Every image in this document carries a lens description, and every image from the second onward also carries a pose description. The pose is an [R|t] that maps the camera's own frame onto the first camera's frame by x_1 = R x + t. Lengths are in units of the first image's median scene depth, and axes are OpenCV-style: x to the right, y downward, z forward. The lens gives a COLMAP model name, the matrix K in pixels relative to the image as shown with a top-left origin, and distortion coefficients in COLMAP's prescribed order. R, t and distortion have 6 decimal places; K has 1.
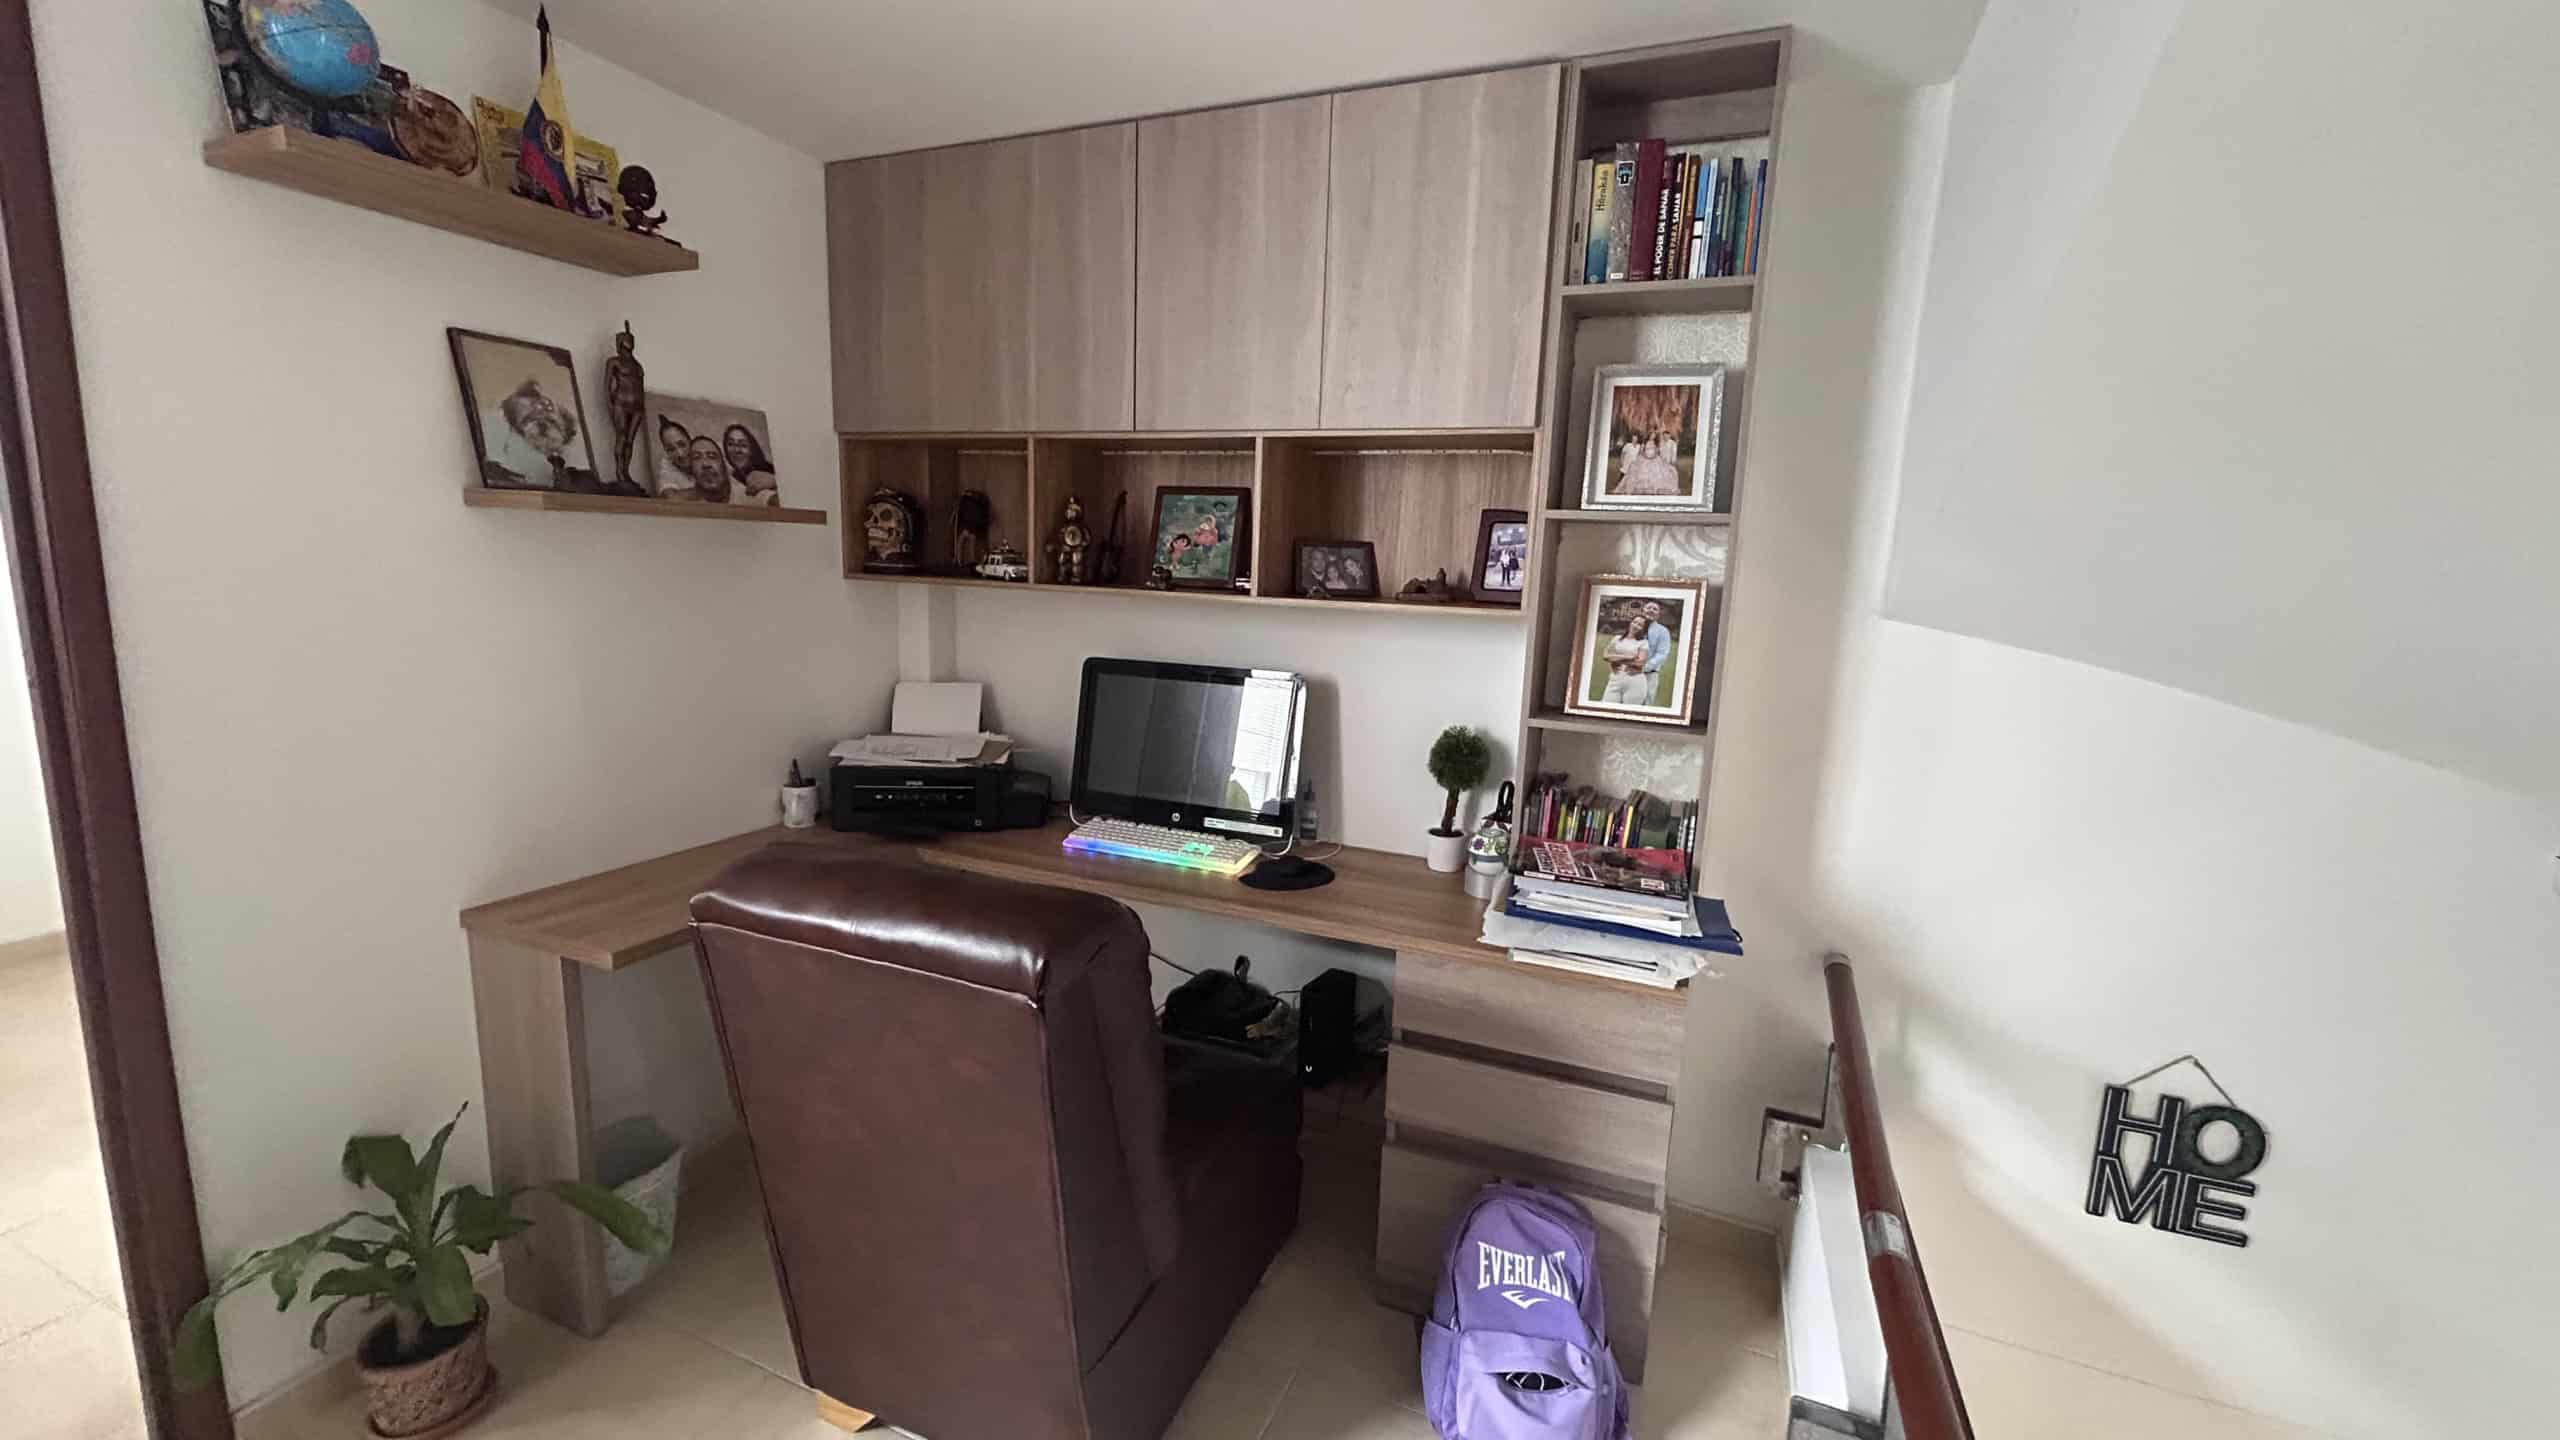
lens RADIAL K [[1037.2, 0, 1280.0], [0, 1037.2, 720.0], [0, 0, 1]] dist [-0.001581, 0.000618]
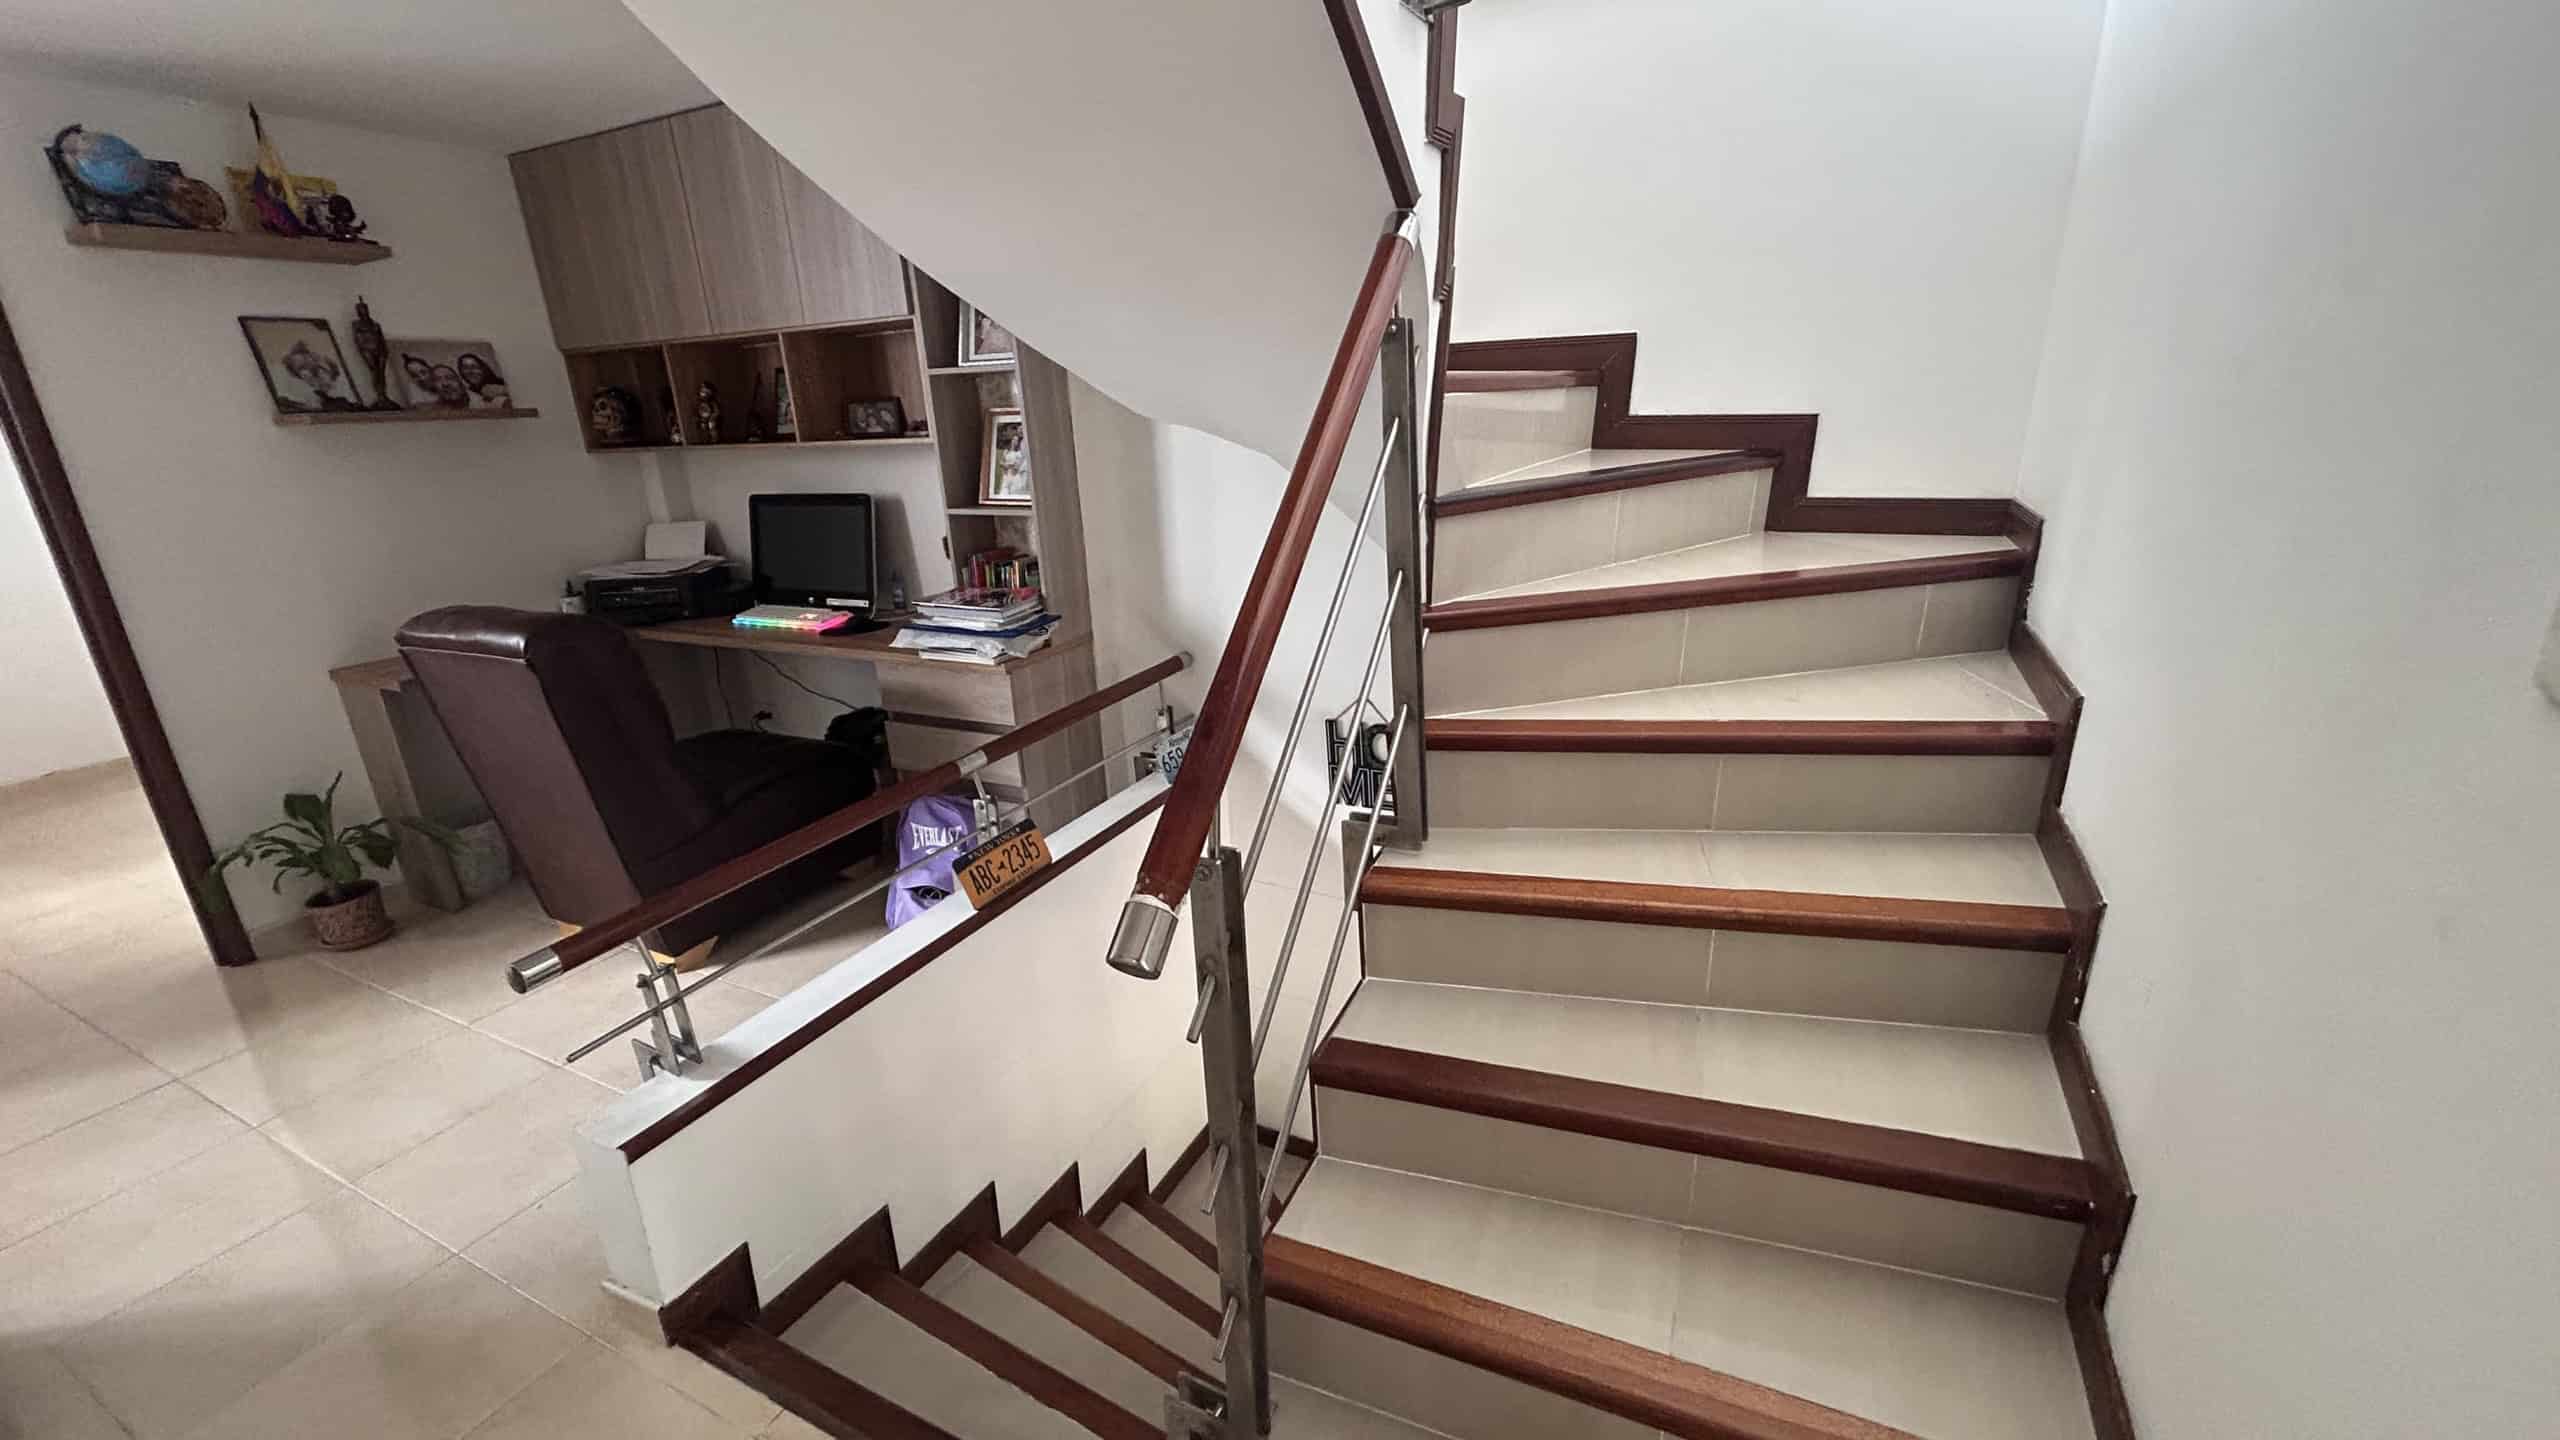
lens RADIAL K [[1014.1, 0, 1304.9], [0, 1014.1, 725.6], [0, 0, 1]] dist [-0.010666, 0.000384]
pose [[0.995642, -0.059078, -0.072156, 0.835823], [0.069318, 0.986428, 0.148848, 0.126144], [0.062383, -0.153201, 0.986224, -0.492114]]
